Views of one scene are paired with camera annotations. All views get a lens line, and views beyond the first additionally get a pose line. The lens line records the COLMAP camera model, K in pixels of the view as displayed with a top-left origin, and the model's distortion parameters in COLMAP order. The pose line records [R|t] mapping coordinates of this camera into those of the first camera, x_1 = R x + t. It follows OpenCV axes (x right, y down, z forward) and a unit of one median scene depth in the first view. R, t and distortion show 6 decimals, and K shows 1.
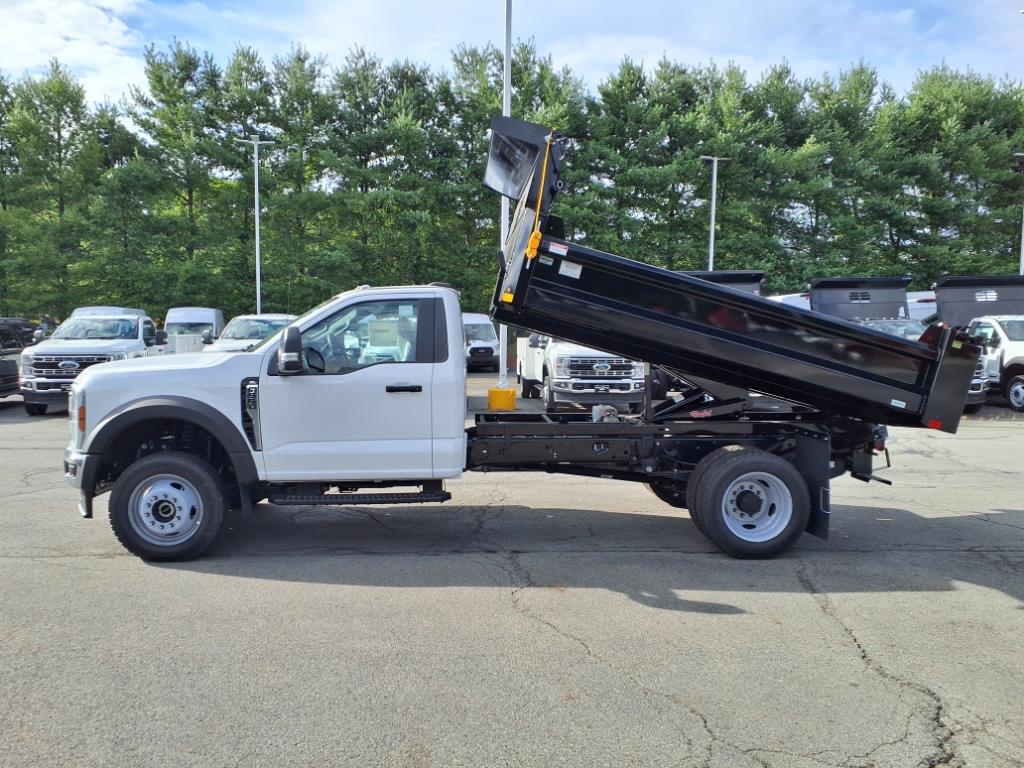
lens RADIAL K [[839.0, 0, 490.8], [0, 839.0, 389.6], [0, 0, 1]] dist [0.030411, -0.030502]
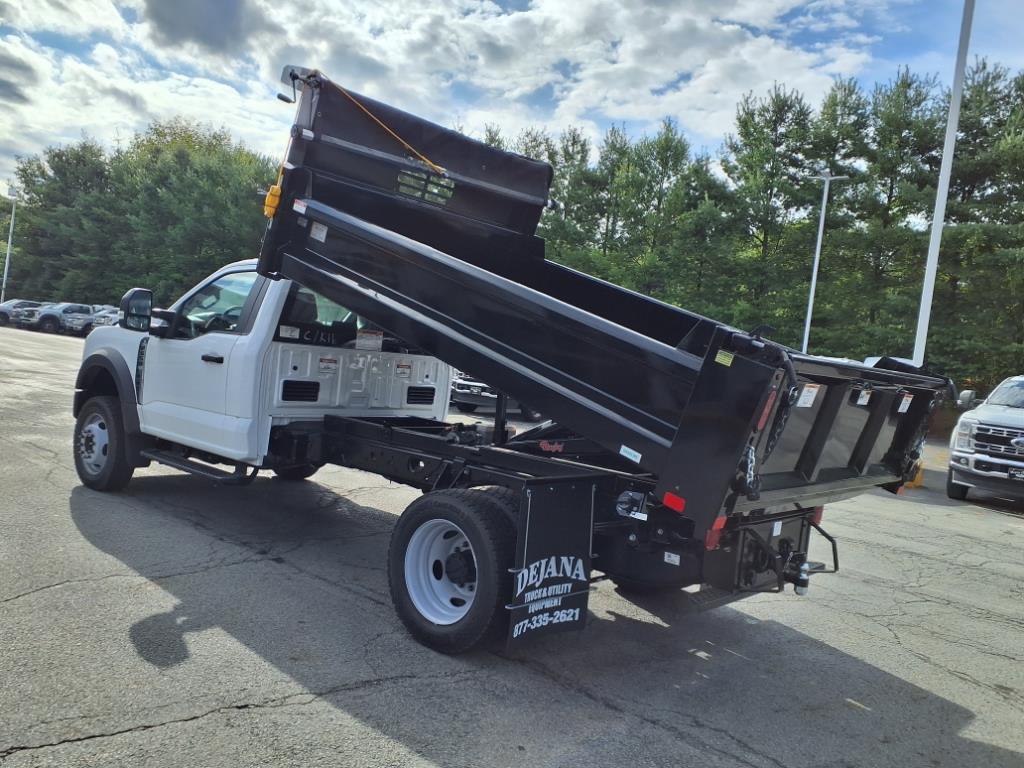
lens RADIAL K [[839.0, 0, 504.0], [0, 839.0, 408.1], [0, 0, 1]] dist [0.030411, -0.030502]
pose [[0.708344, 0.116712, -0.696151, 0.760640], [-0.147264, 0.988968, 0.015960, -0.009881], [0.690334, 0.091213, 0.717718, 0.504516]]
